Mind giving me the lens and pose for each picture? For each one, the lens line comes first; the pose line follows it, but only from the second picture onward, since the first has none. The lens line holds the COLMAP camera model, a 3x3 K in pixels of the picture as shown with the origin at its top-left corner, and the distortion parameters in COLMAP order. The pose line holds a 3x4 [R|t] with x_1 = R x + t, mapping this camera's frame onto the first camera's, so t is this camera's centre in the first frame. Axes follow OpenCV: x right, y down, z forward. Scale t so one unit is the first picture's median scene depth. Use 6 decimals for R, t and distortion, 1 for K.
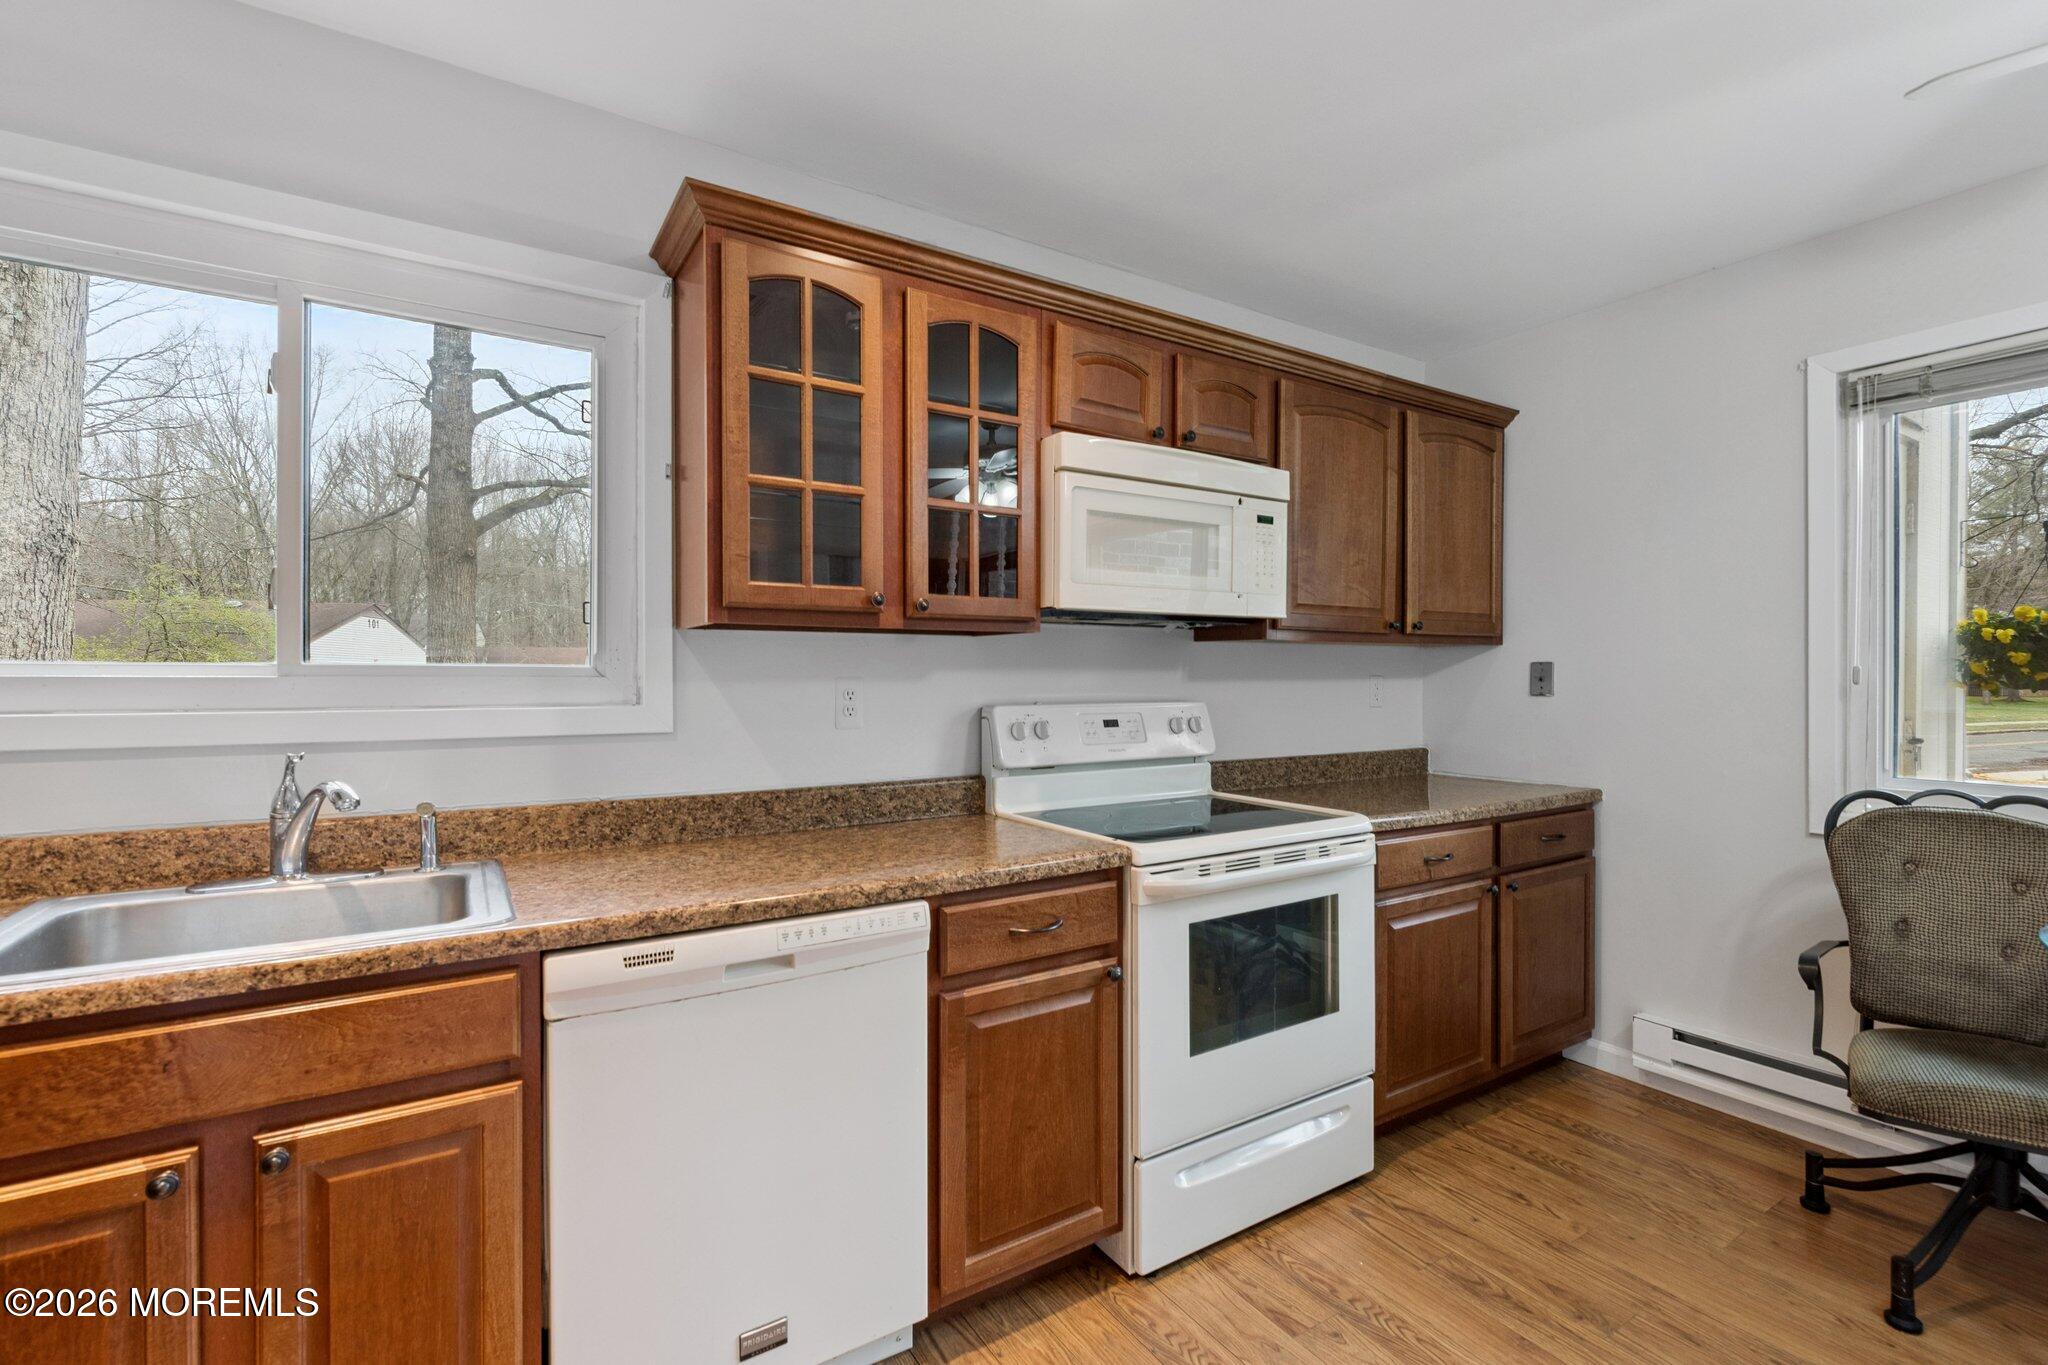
lens RADIAL K [[906.0, 0, 1028.2], [0, 906.0, 684.0], [0, 0, 1]] dist [-0.000180, -0.000068]
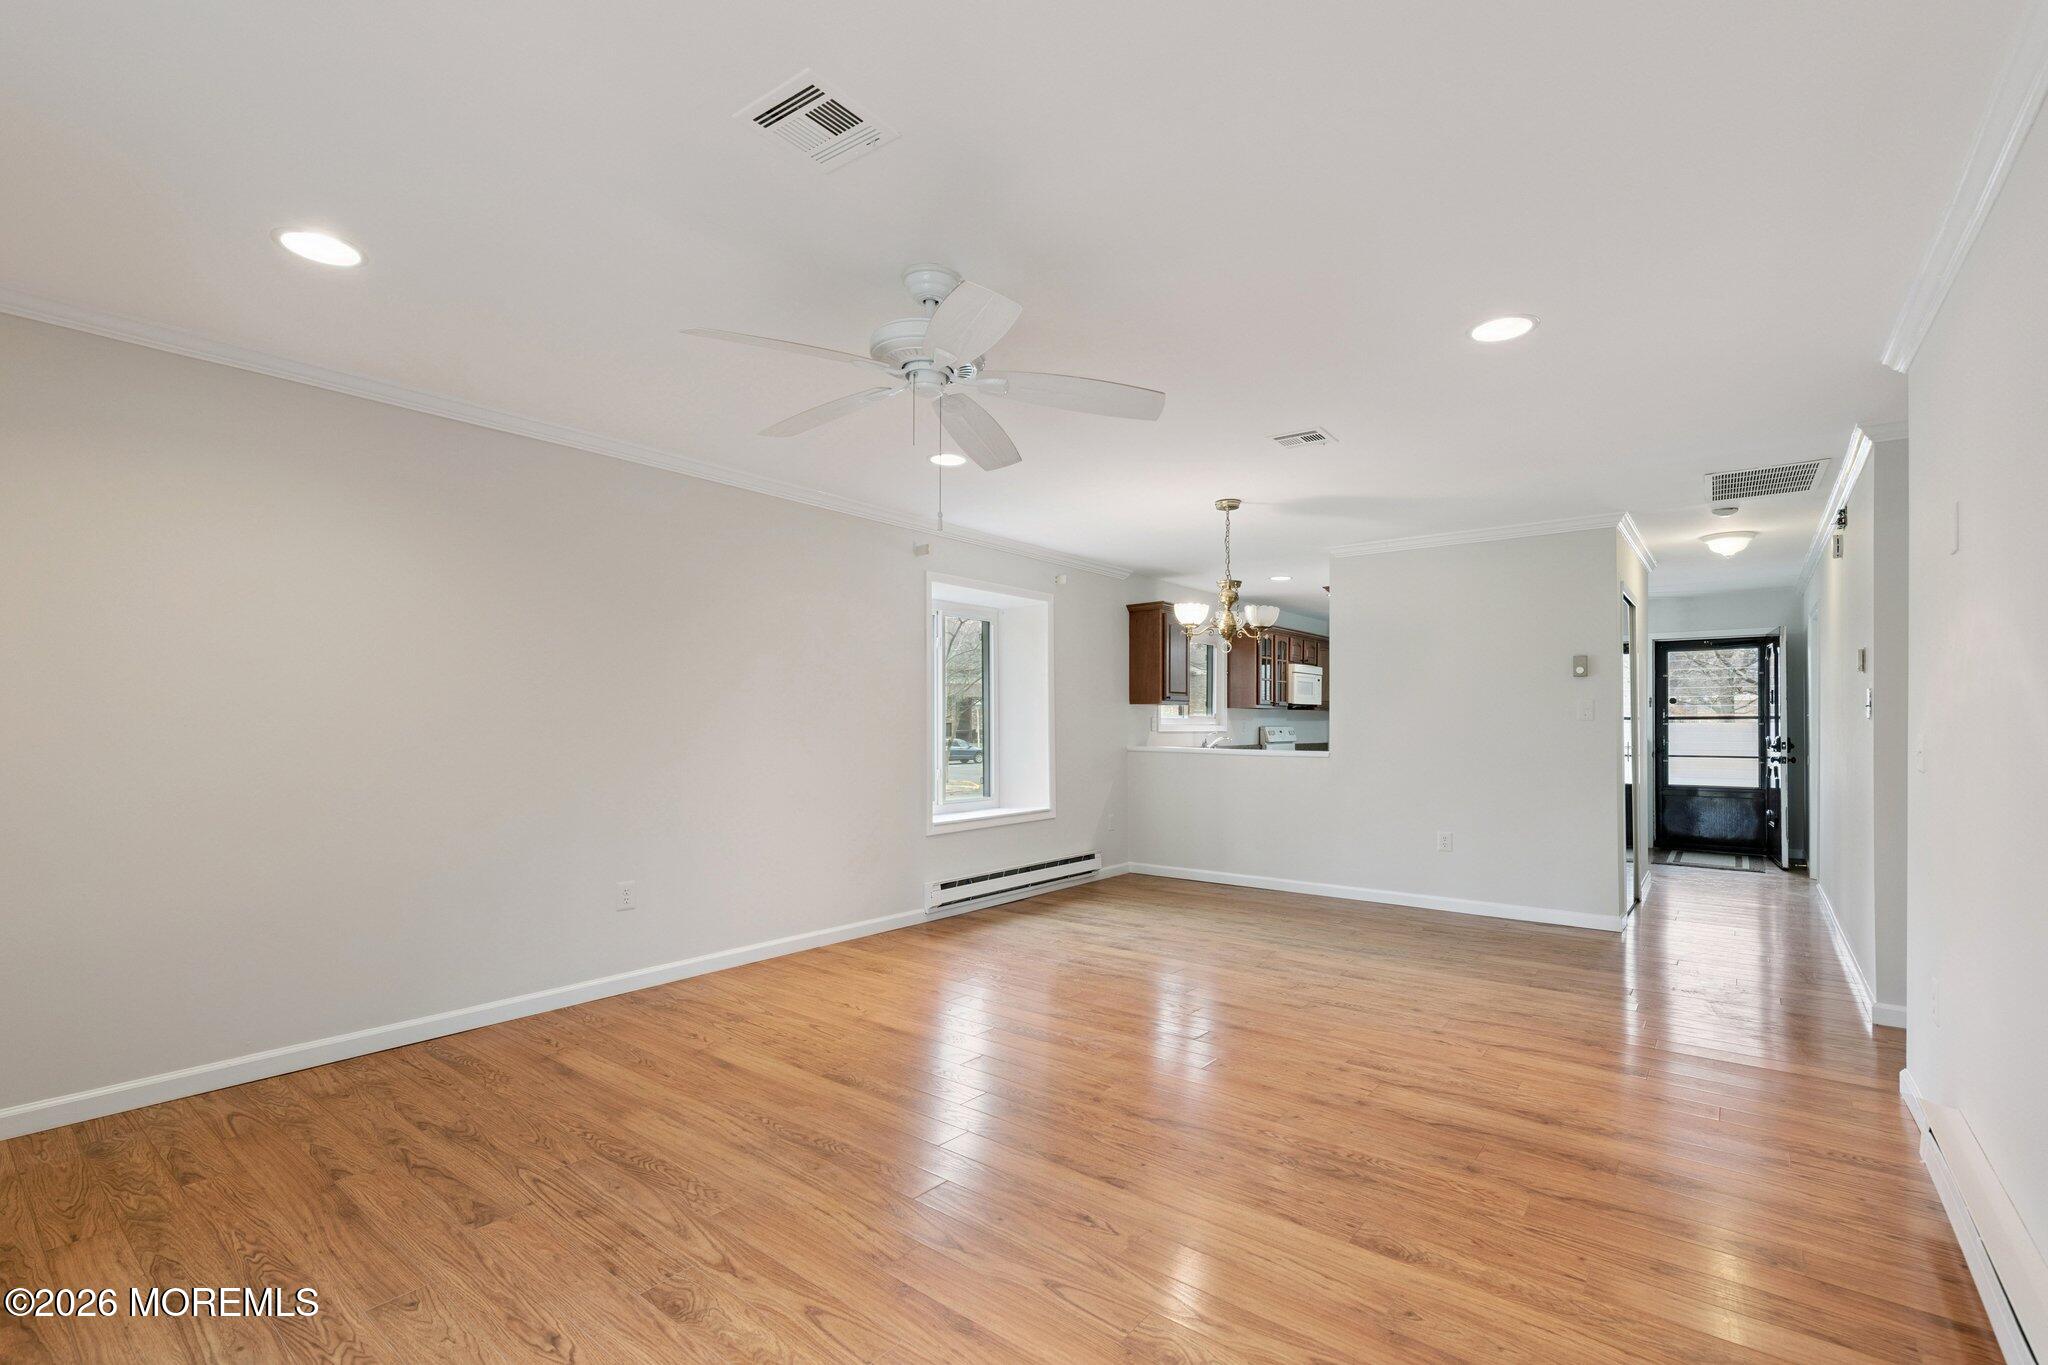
lens RADIAL K [[908.3, 0, 1019.3], [0, 908.3, 719.8], [0, 0, 1]] dist [0.001528, -0.000185]
pose [[0.944514, 0.004869, 0.328435, -2.597517], [-0.000774, 0.999920, -0.012600, 0.048833], [-0.328470, 0.011646, 0.944443, -2.649317]]
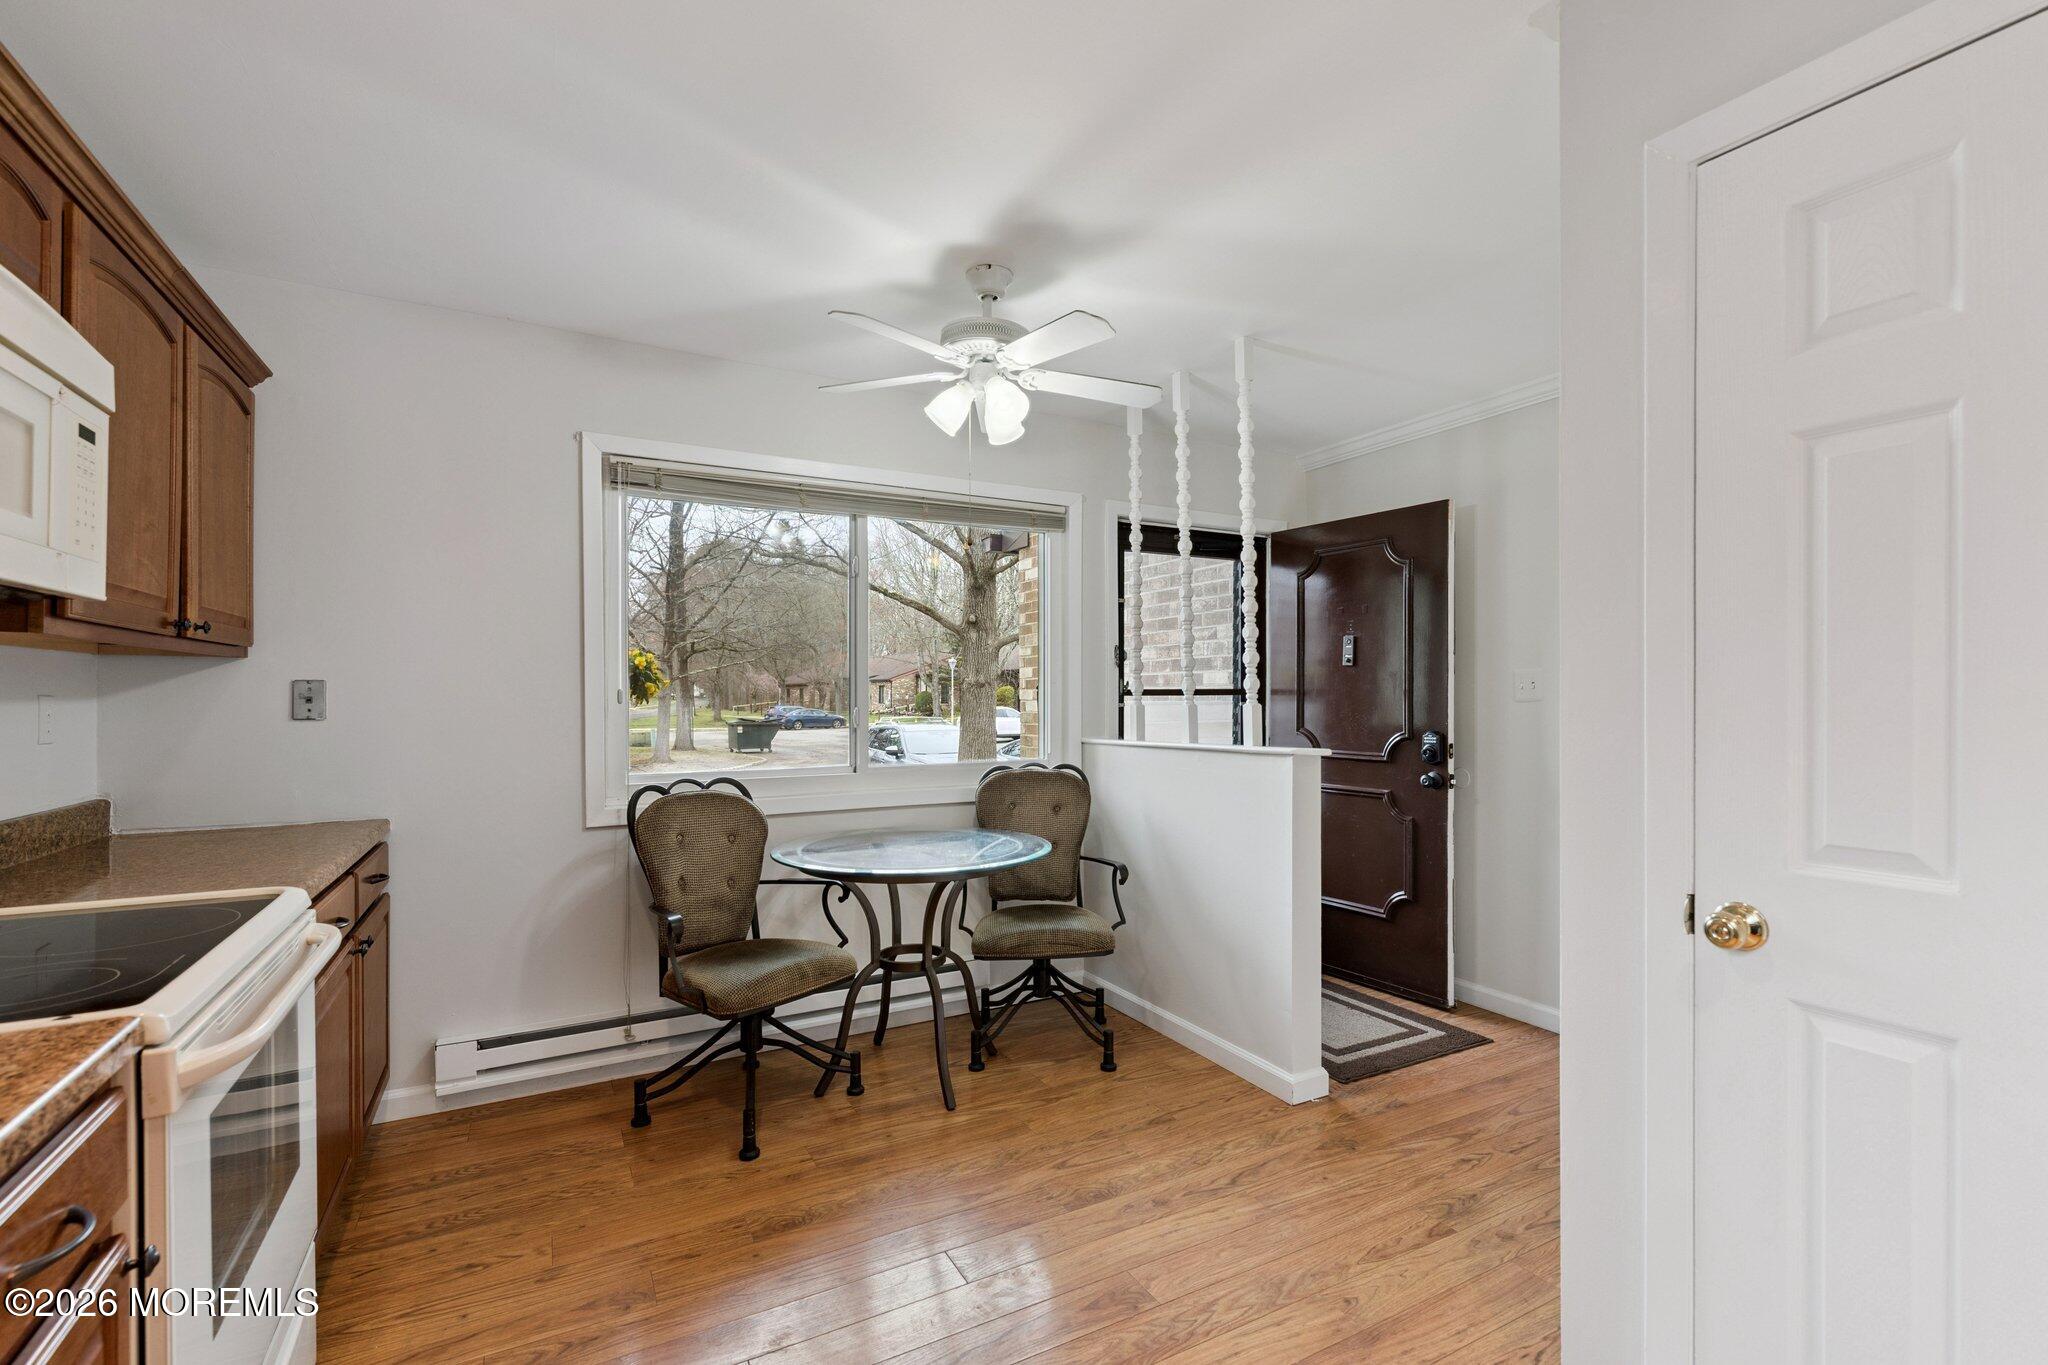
lens RADIAL K [[897.6, 0, 1032.1], [0, 897.6, 701.2], [0, 0, 1]] dist [-0.000989, -0.000179]
pose [[0.059985, -0.002682, 0.998196, -0.329140], [0.008396, 0.999962, 0.002182, -0.001009], [-0.998164, 0.008250, 0.060006, 0.383647]]
